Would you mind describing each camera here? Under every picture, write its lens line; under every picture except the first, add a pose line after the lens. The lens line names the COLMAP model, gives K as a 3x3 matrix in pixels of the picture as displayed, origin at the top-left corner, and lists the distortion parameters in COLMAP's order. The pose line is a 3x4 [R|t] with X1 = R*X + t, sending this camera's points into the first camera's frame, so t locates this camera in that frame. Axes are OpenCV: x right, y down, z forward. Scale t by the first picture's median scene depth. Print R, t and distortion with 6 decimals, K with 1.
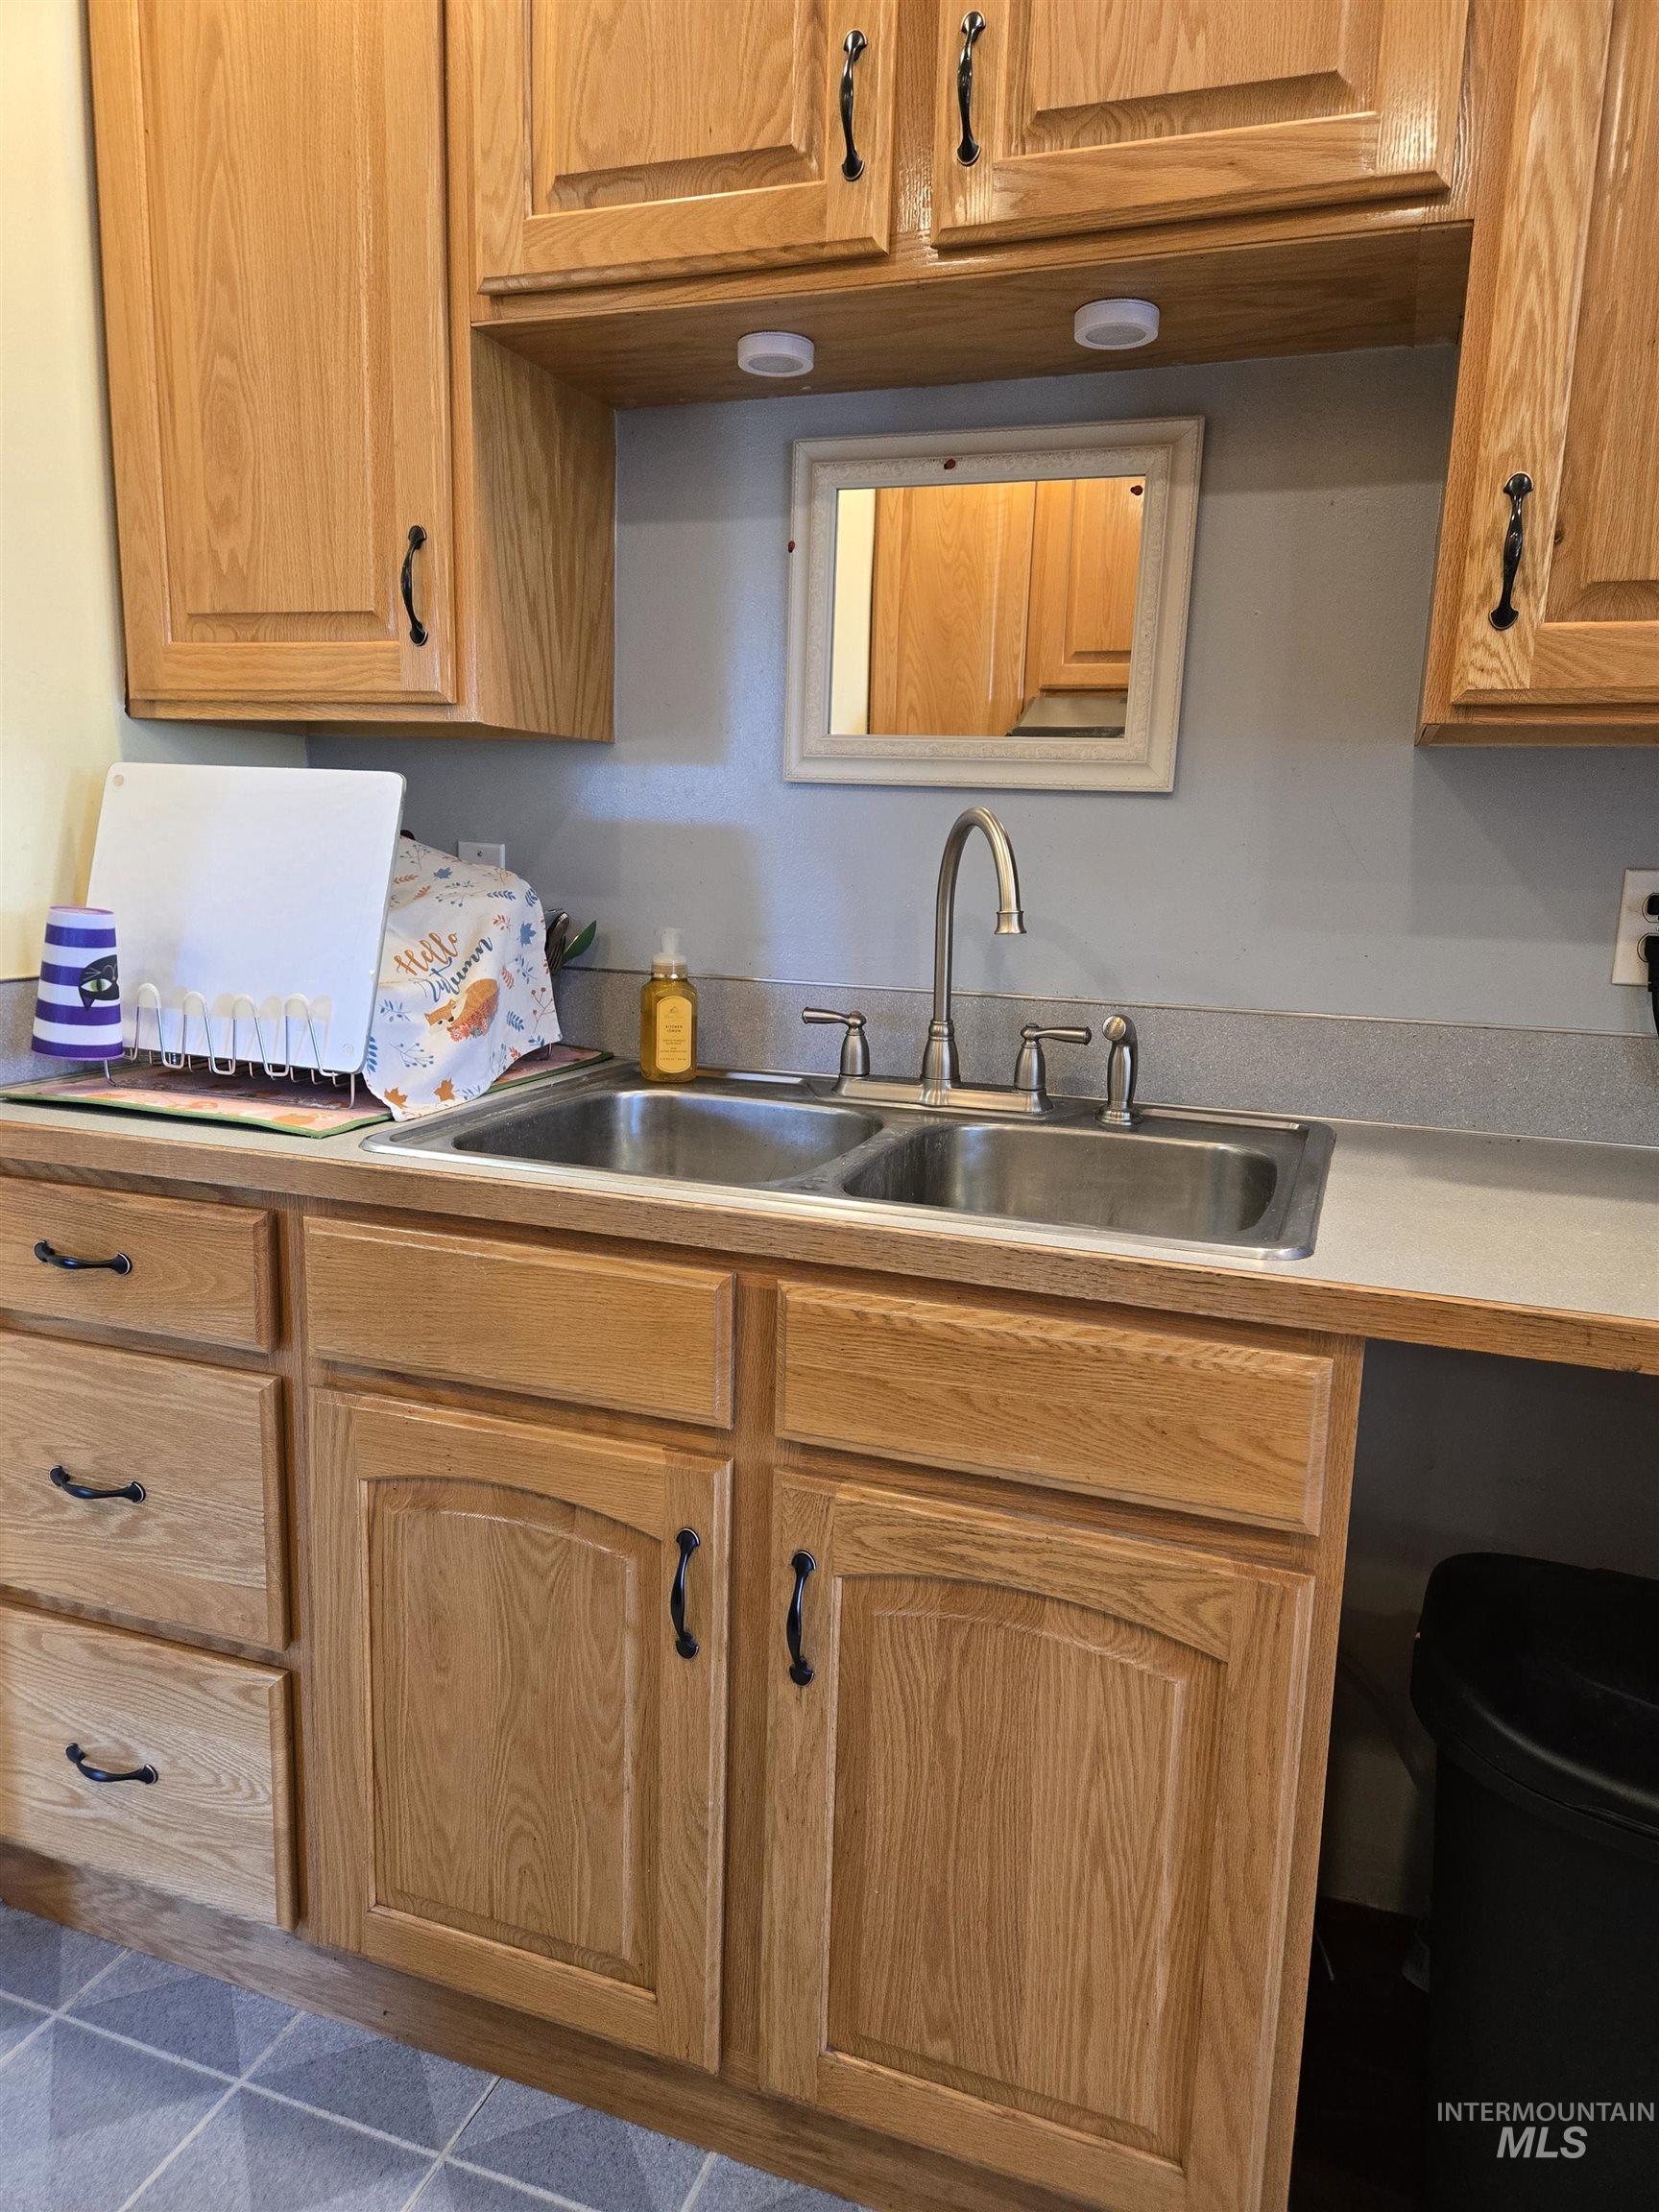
lens RADIAL K [[1481.6, 0, 835.8], [0, 1481.6, 1108.1], [0, 0, 1]] dist [0.053024, -0.038210]
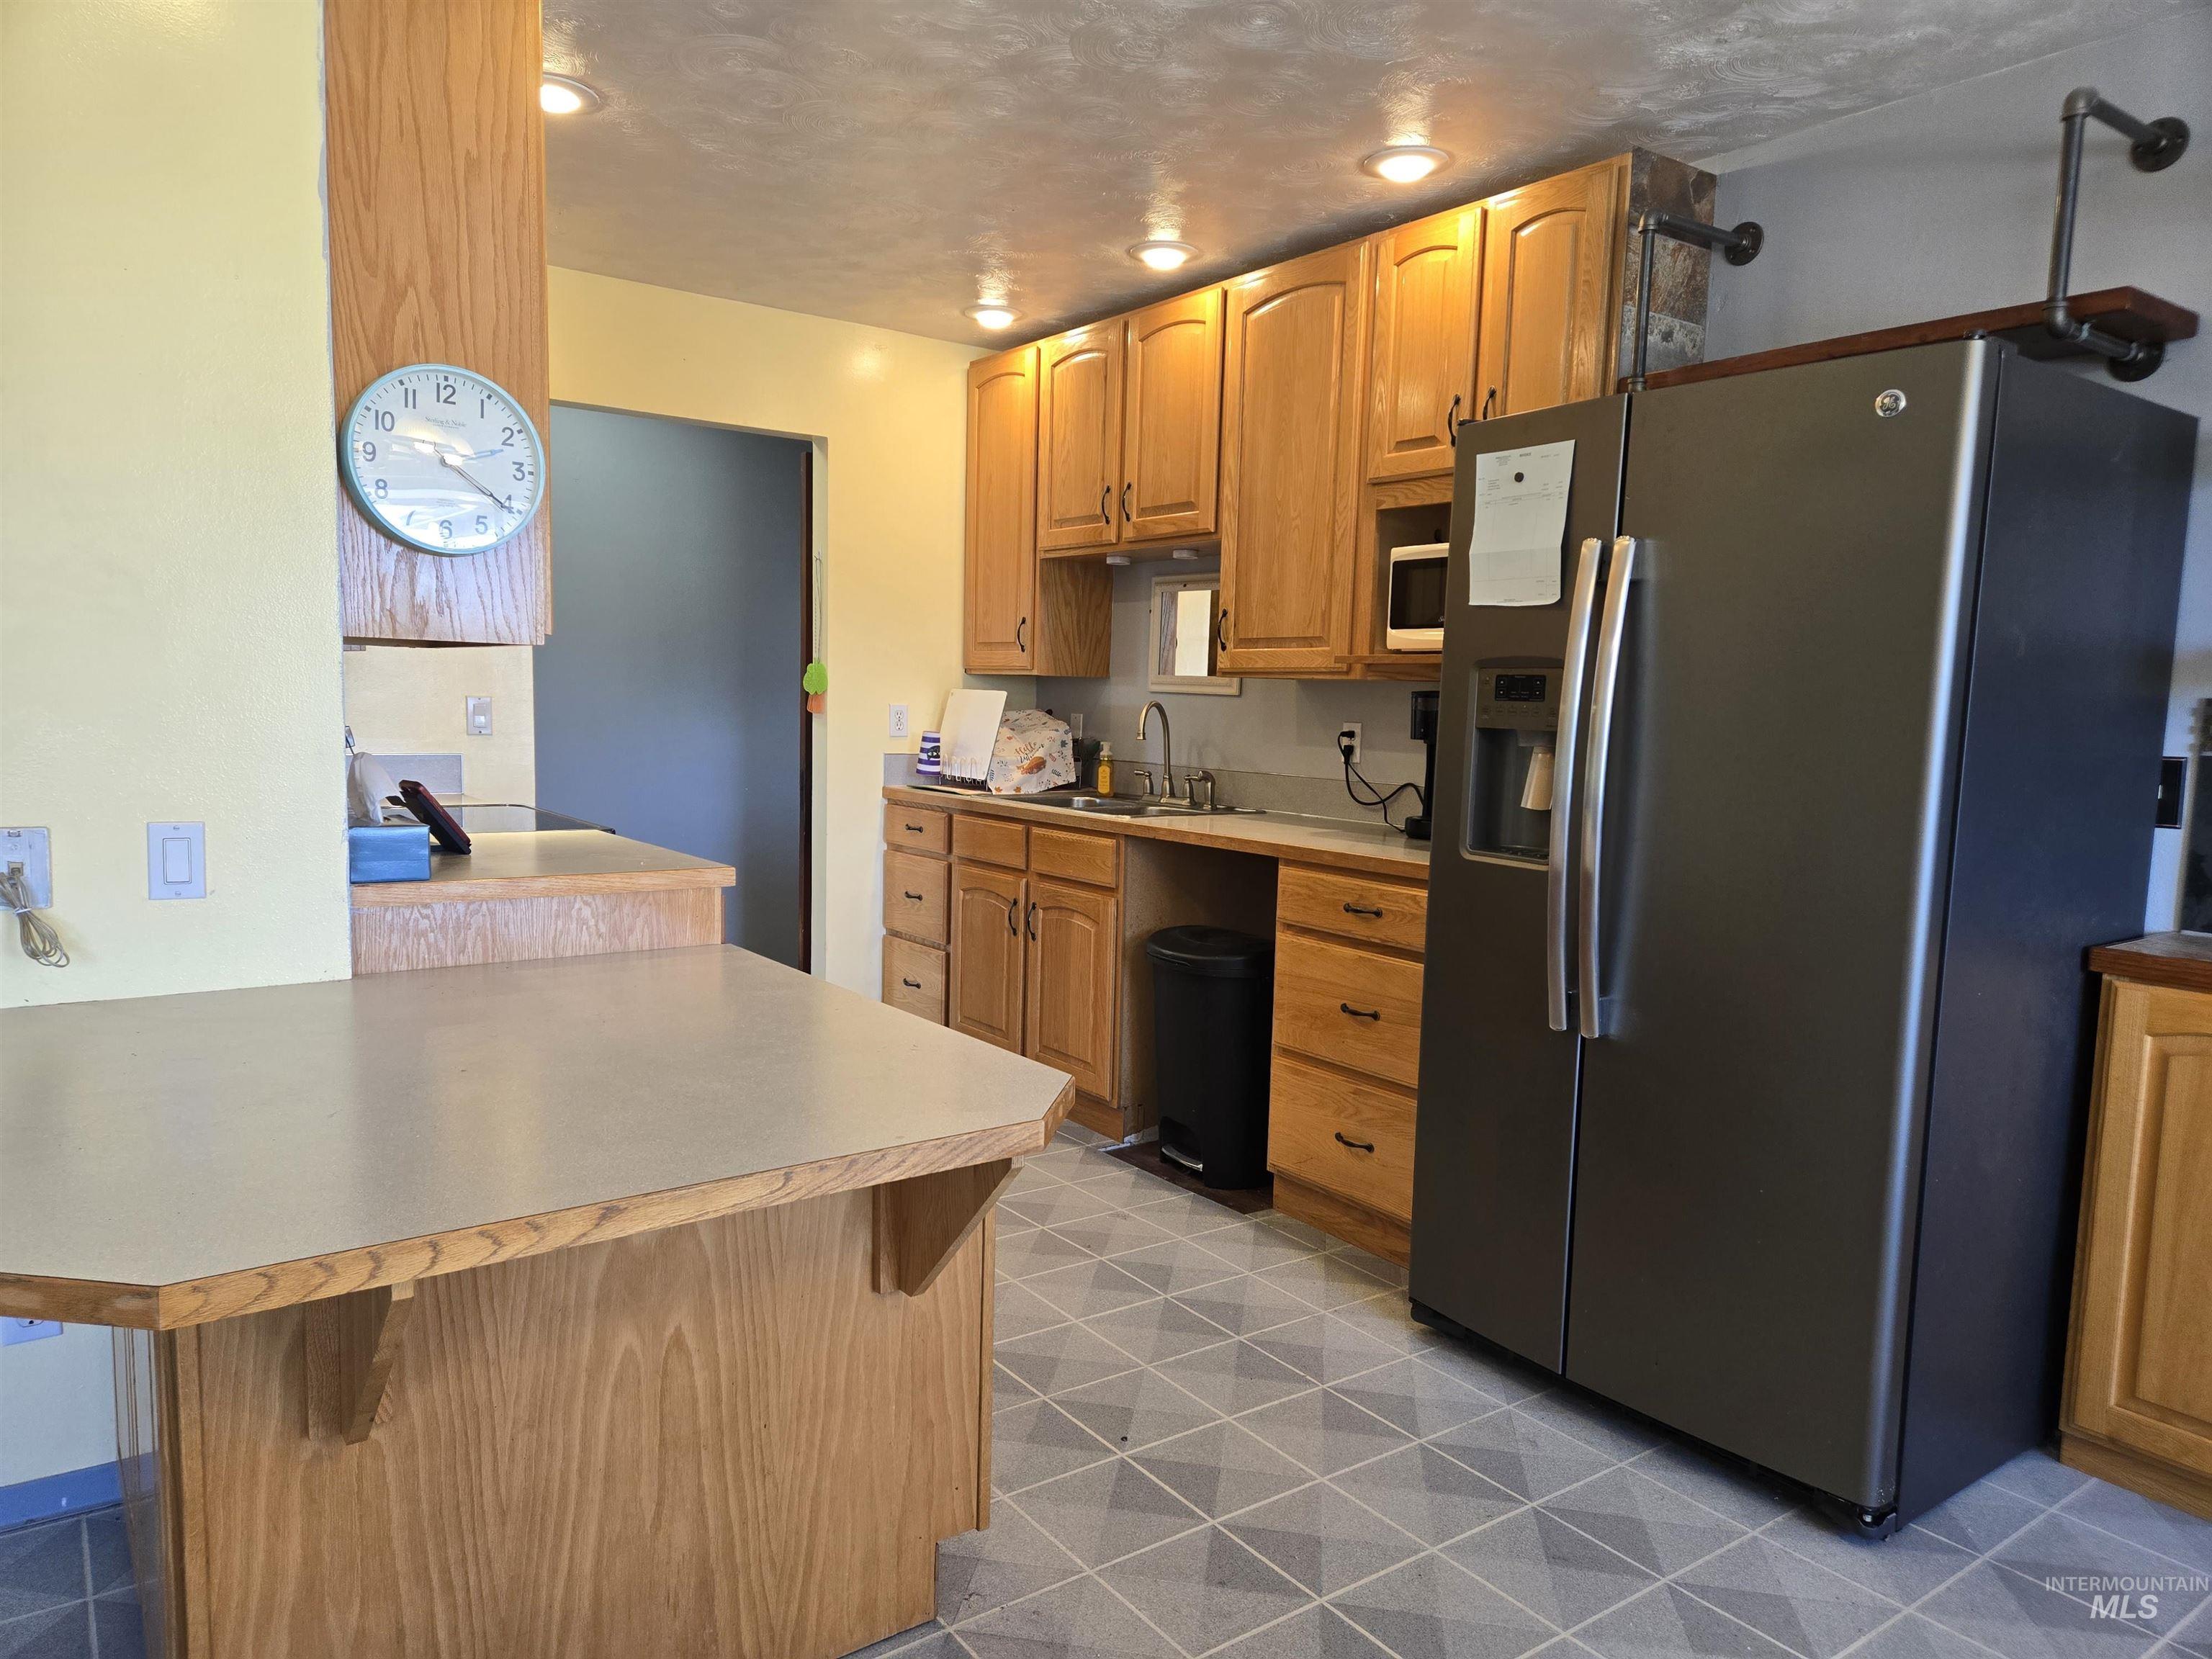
lens RADIAL K [[1481.6, 0, 1094.7], [0, 1481.6, 852.0], [0, 0, 1]] dist [0.053024, -0.038210]
pose [[0.825895, 0.053512, -0.561278, 1.722508], [-0.105622, 0.992547, -0.060789, 0.306919], [0.553842, 0.109489, 0.825392, -1.560496]]
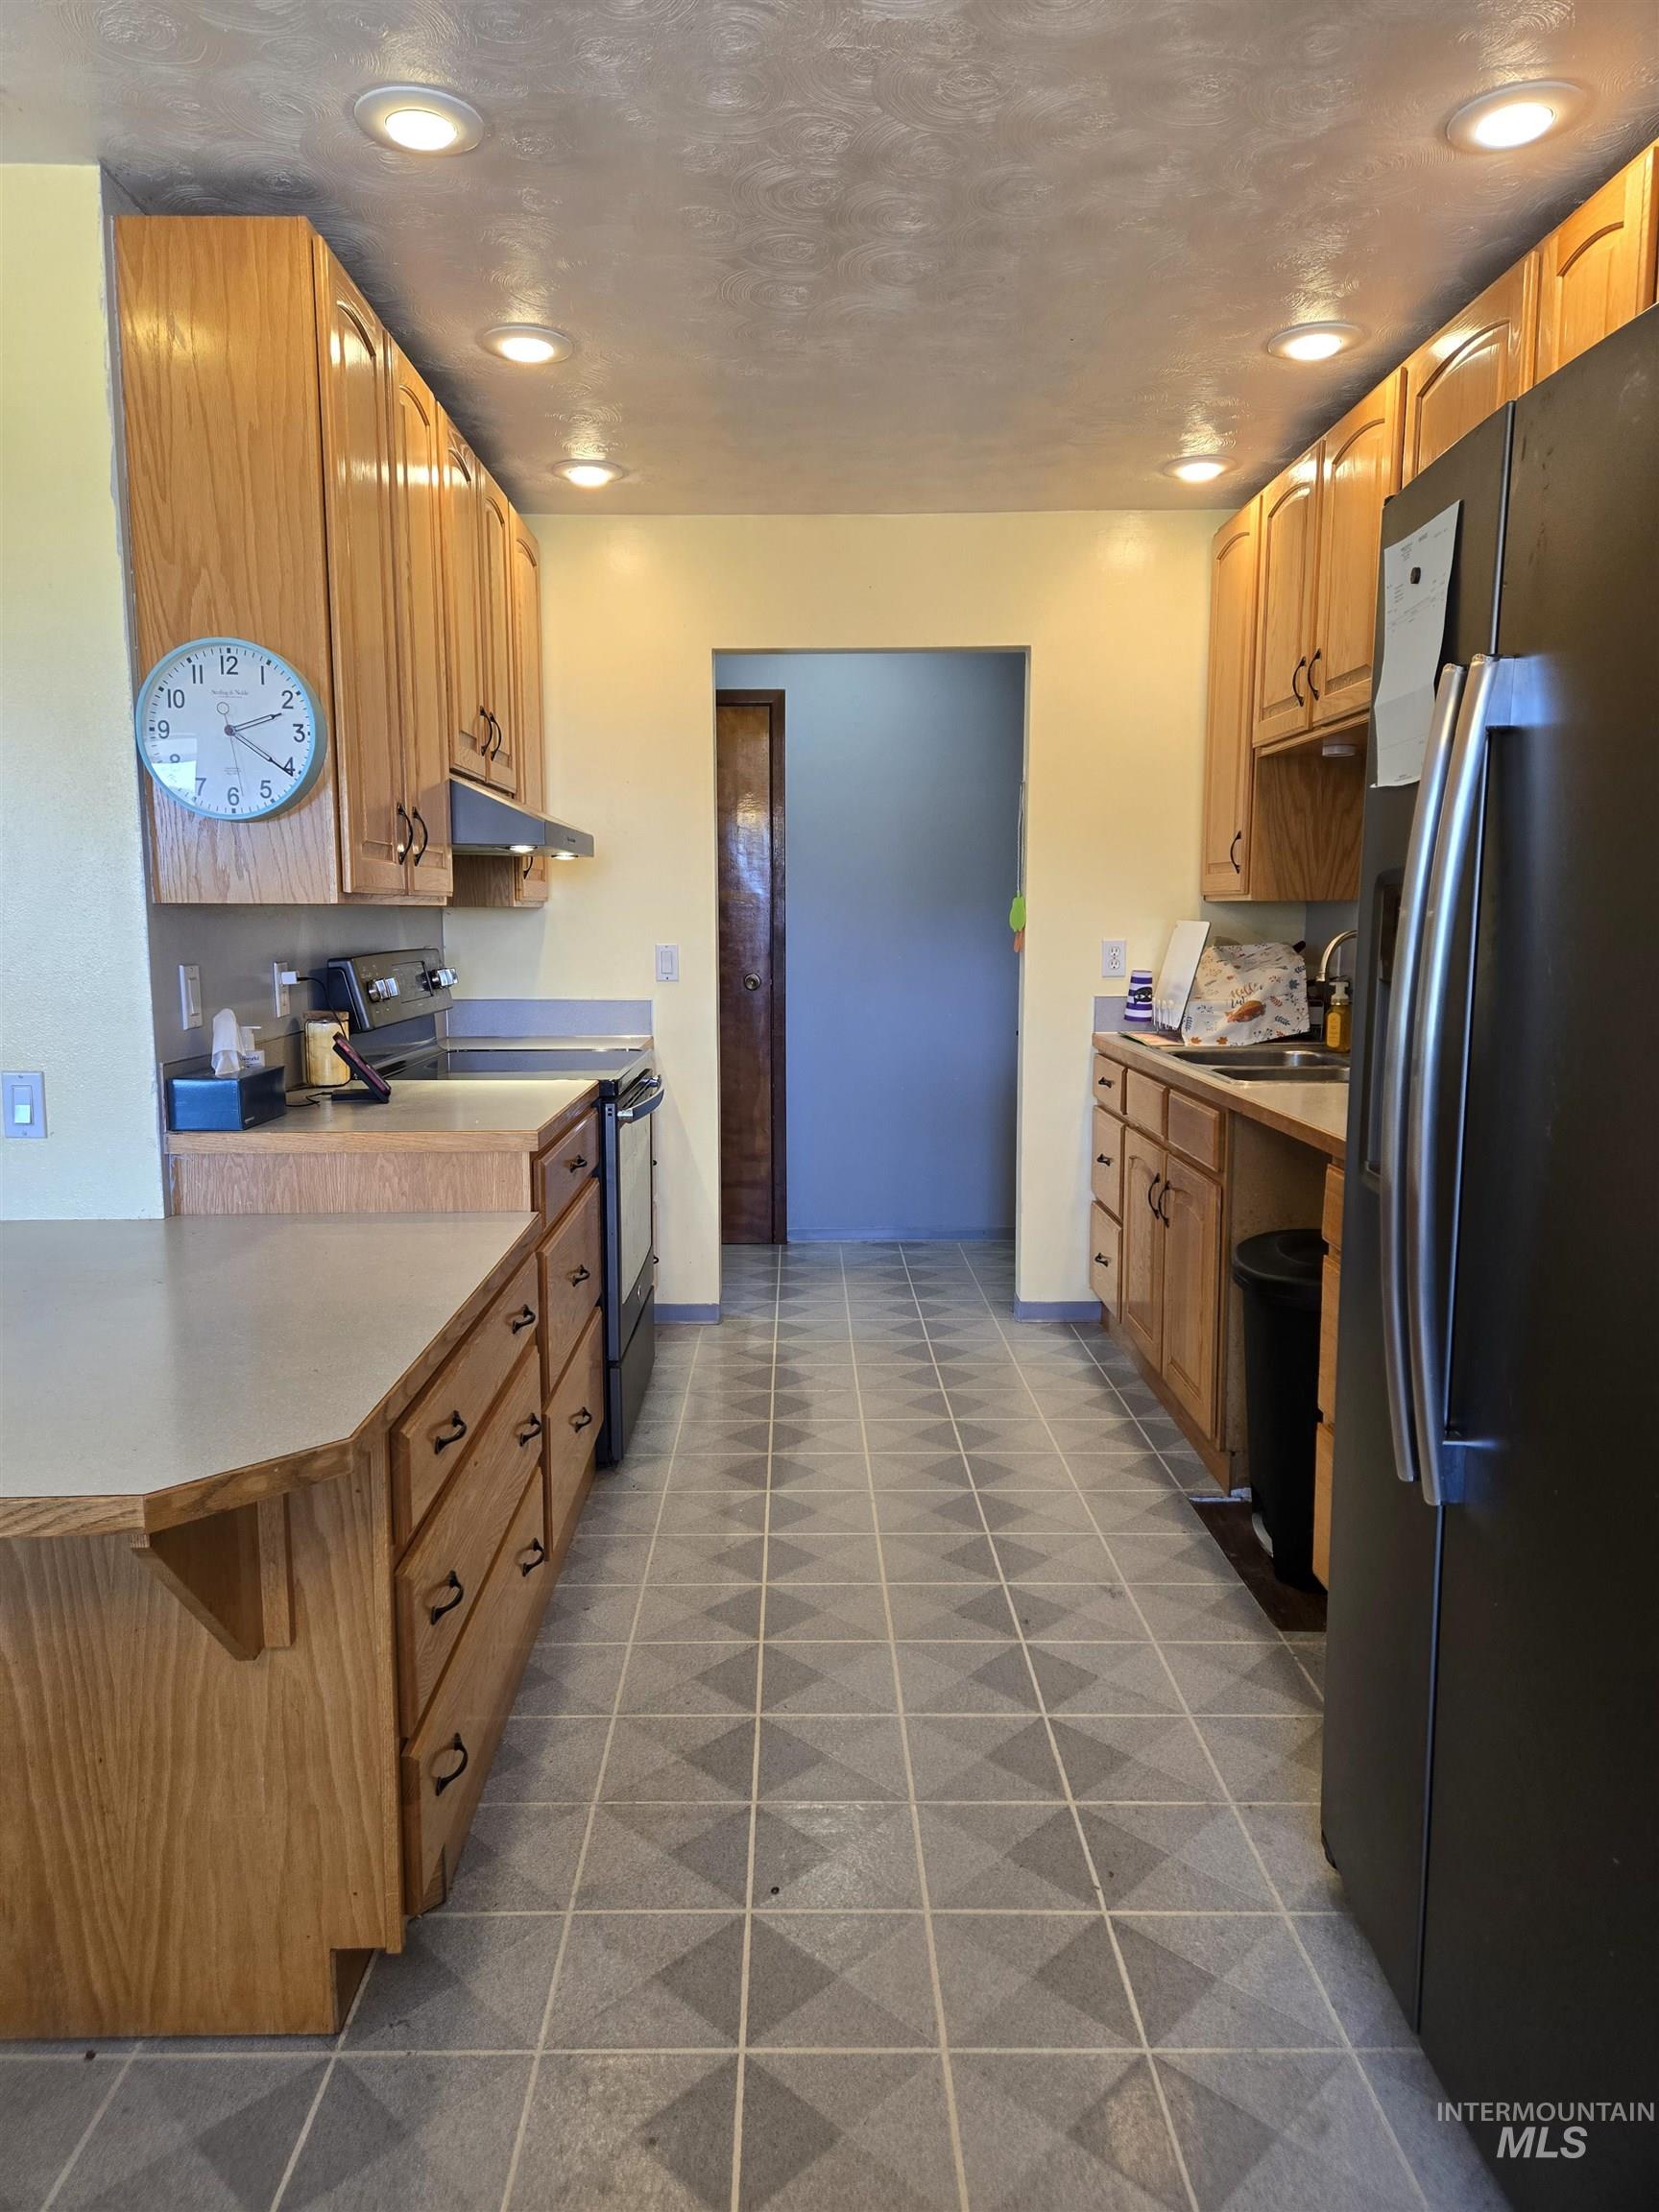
lens RADIAL K [[1481.6, 0, 782.4], [0, 1481.6, 1095.3], [0, 0, 1]] dist [0.053024, -0.038210]
pose [[0.339107, 0.088822, -0.936545, 2.022145], [-0.157996, 0.986769, 0.036377, 0.114582], [0.927385, 0.135634, 0.348654, -0.642410]]
